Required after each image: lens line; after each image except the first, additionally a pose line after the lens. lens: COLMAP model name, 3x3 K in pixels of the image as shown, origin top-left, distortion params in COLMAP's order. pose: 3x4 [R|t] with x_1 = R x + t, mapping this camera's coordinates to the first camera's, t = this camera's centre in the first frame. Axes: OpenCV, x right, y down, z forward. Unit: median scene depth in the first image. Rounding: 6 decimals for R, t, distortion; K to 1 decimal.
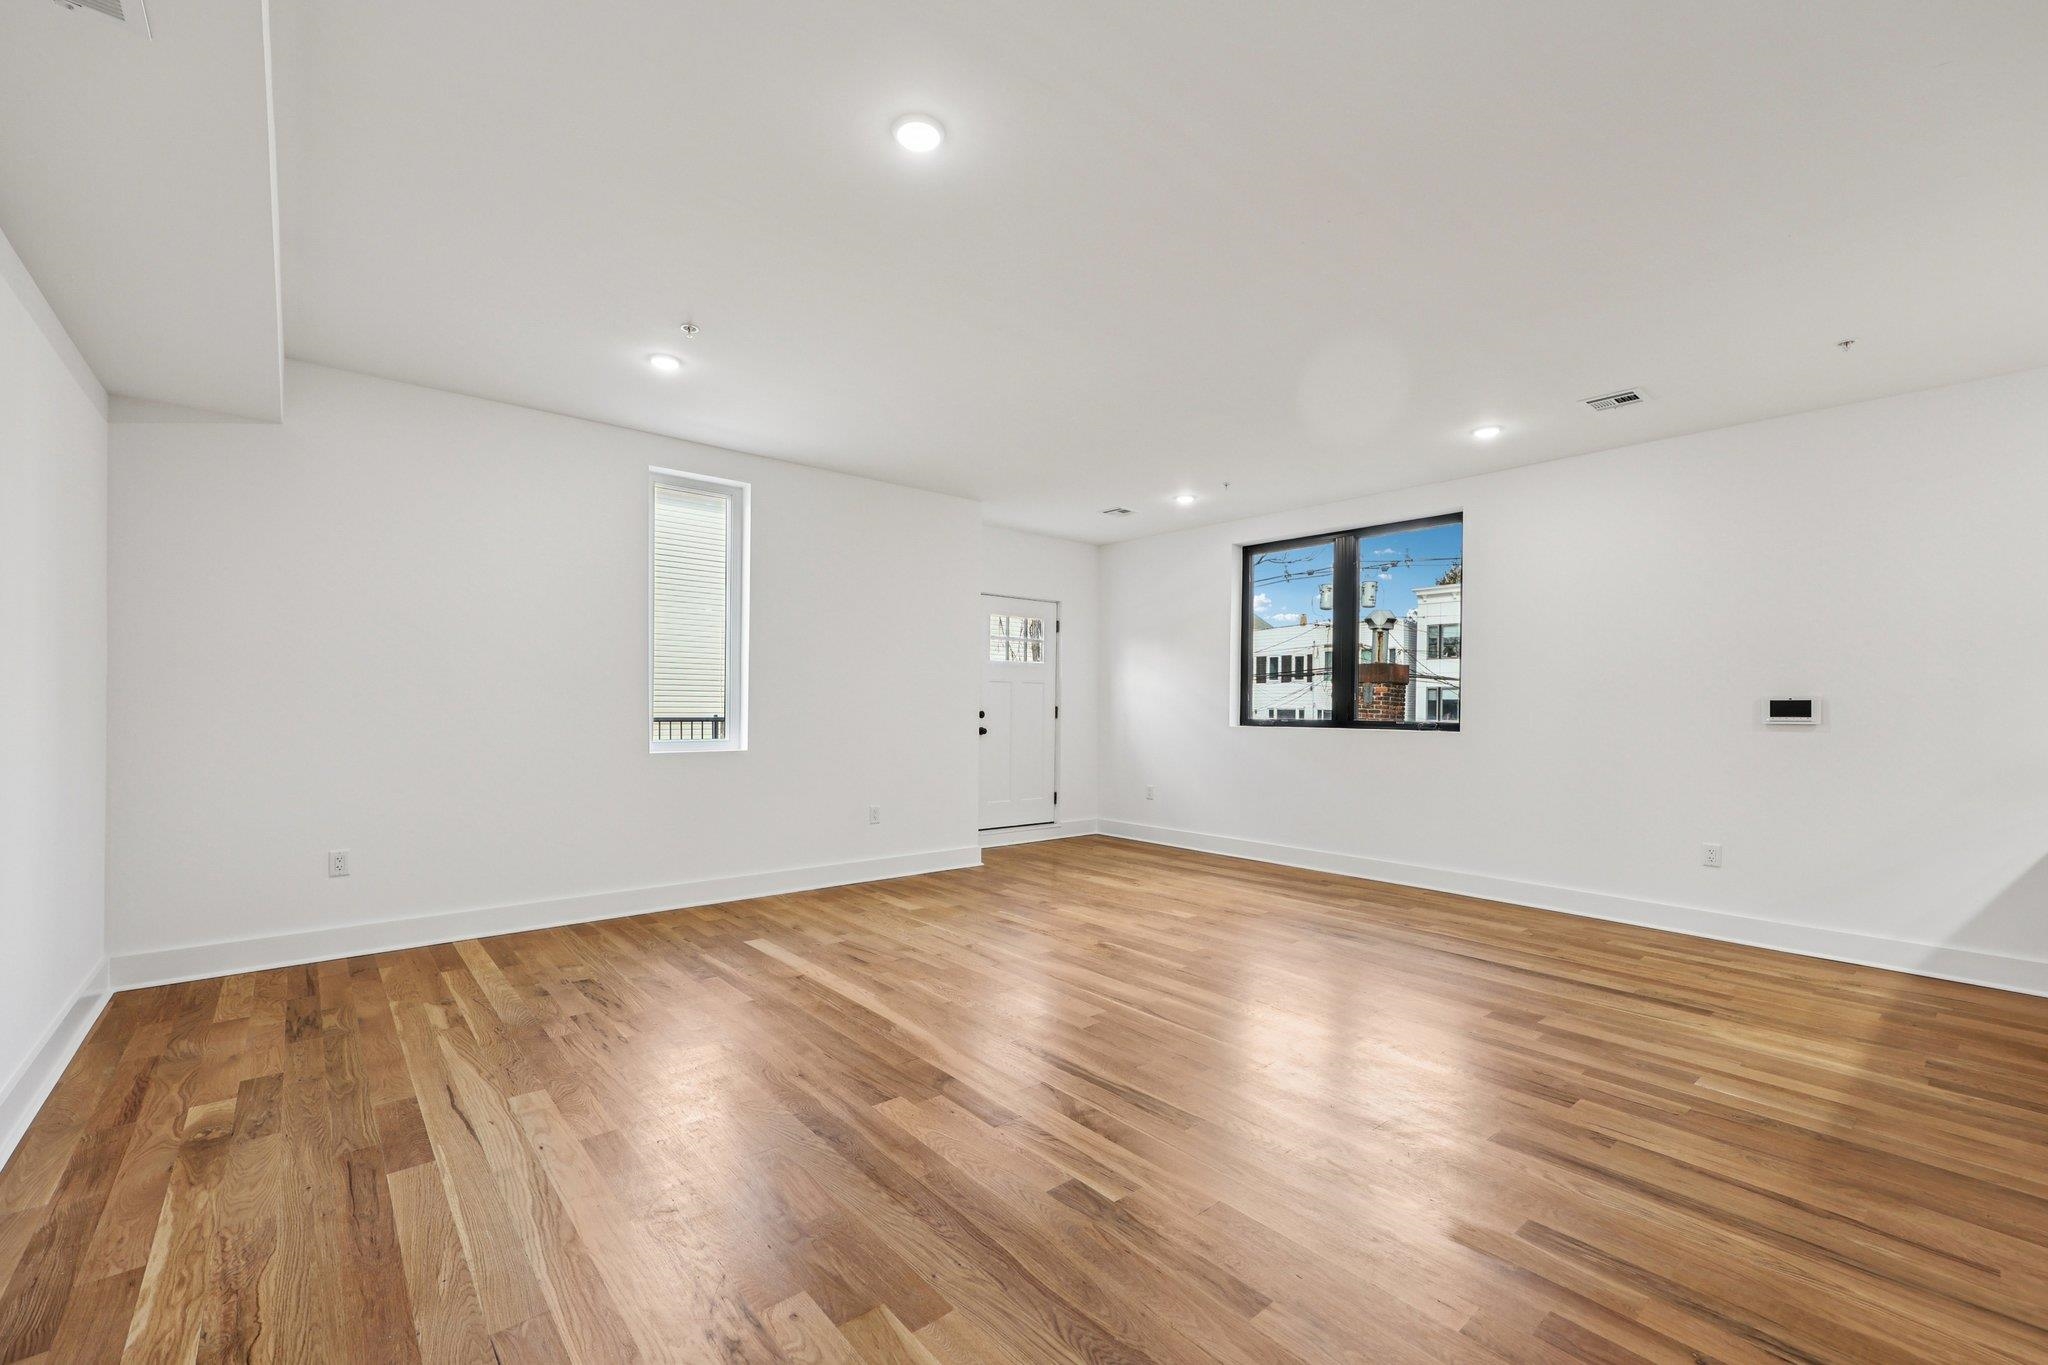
lens RADIAL K [[851.1, 0, 1017.7], [0, 851.1, 687.7], [0, 0, 1]] dist [0.009950, 0.000091]
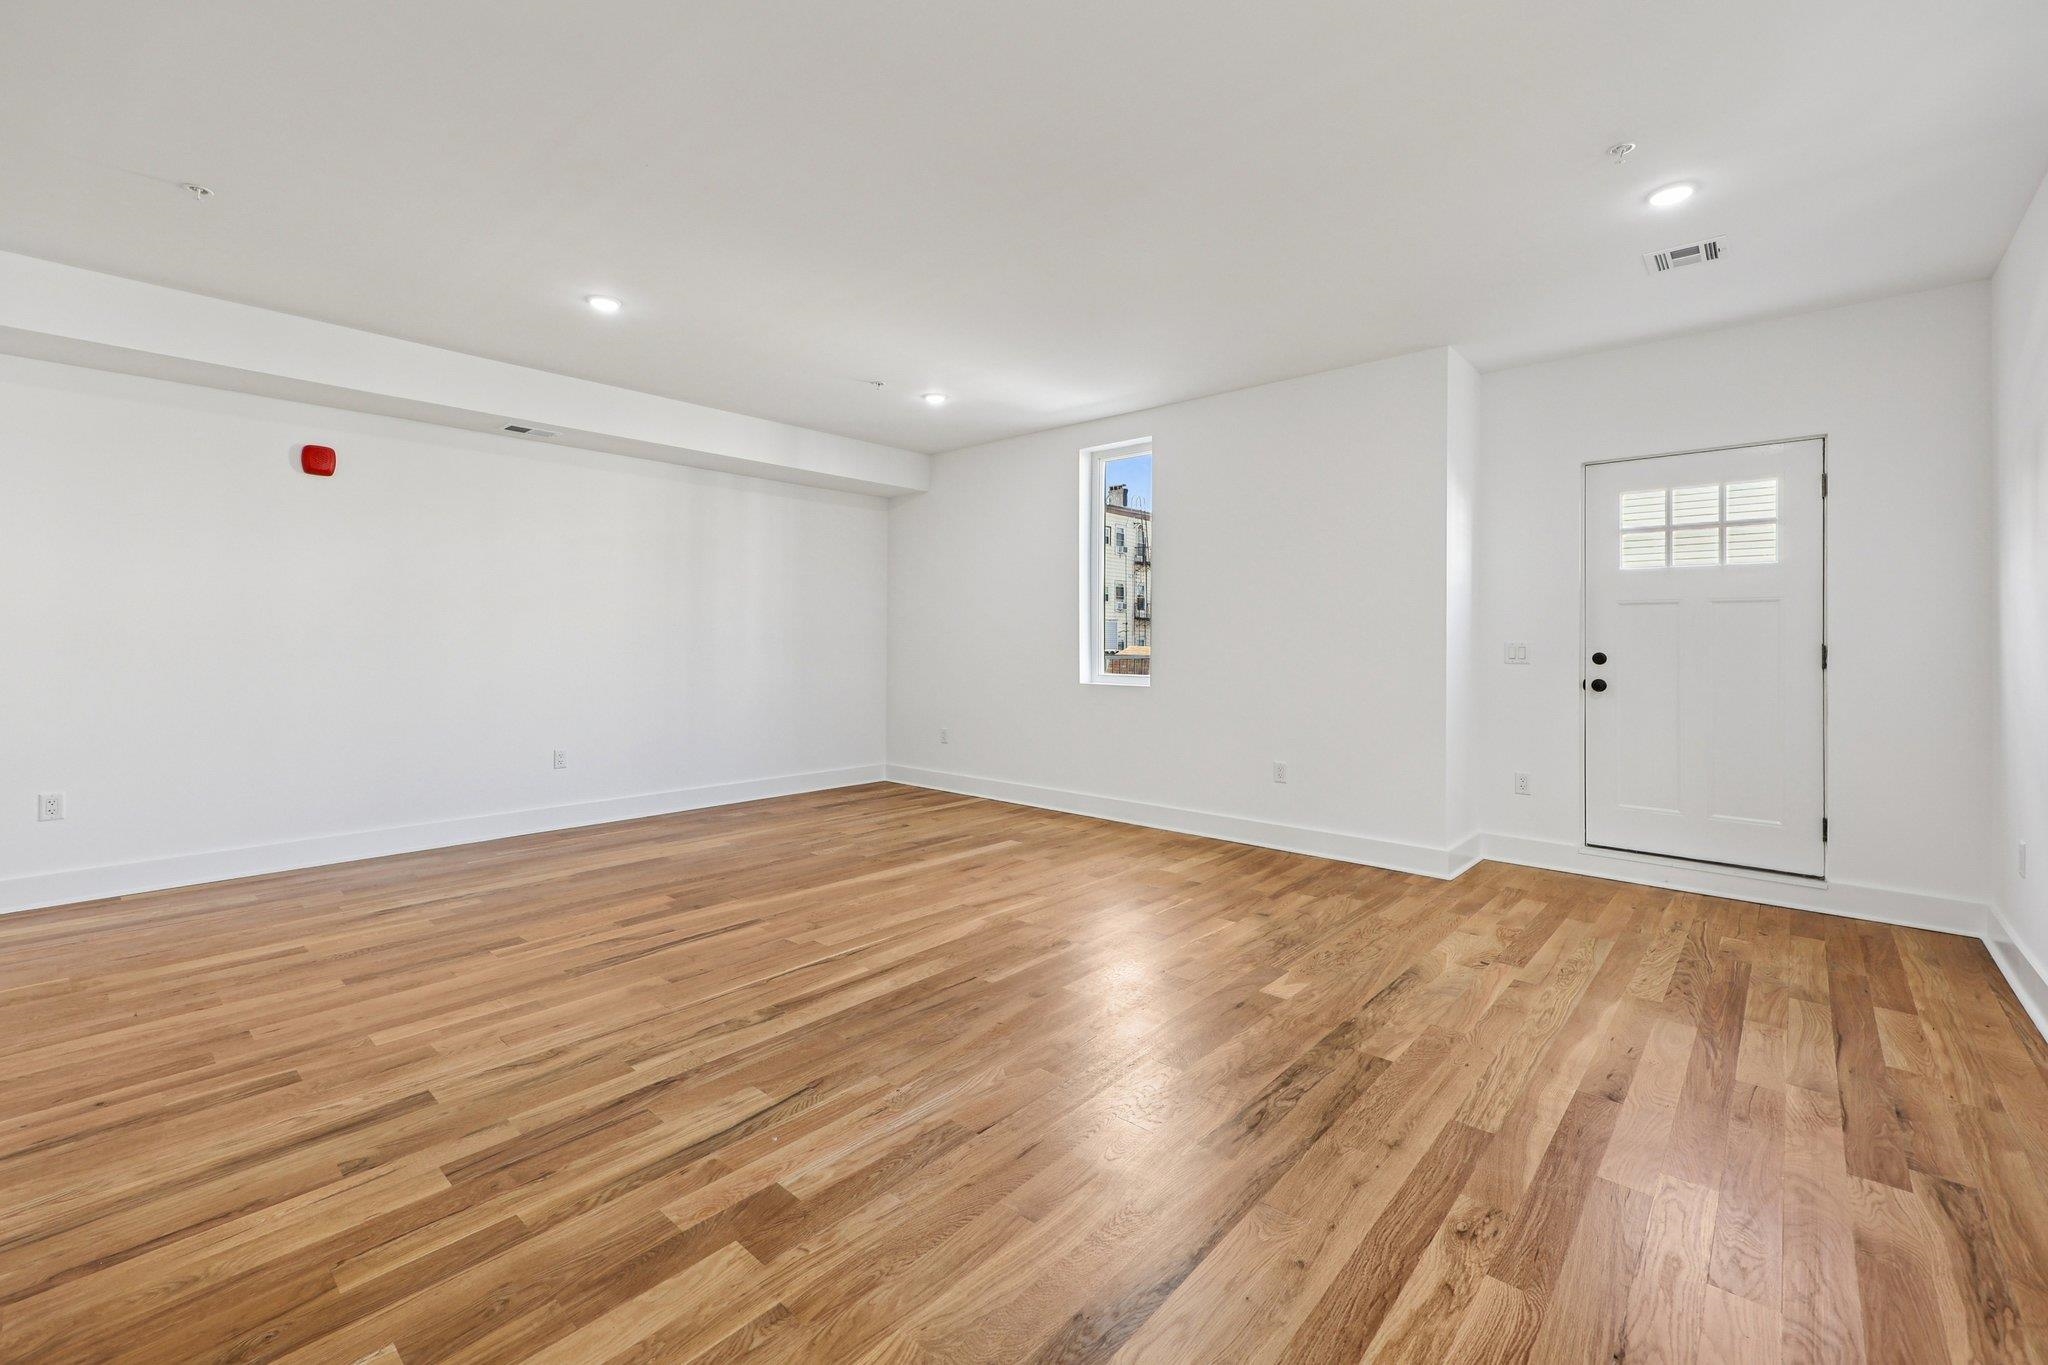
lens RADIAL K [[863.8, 0, 1012.6], [0, 863.8, 632.1], [0, 0, 1]] dist [0.004311, 0.000393]
pose [[0.133100, -0.021923, -0.990860, 0.894218], [0.016358, 0.999668, -0.019921, 0.030442], [0.990968, -0.013557, 0.133415, 0.853408]]
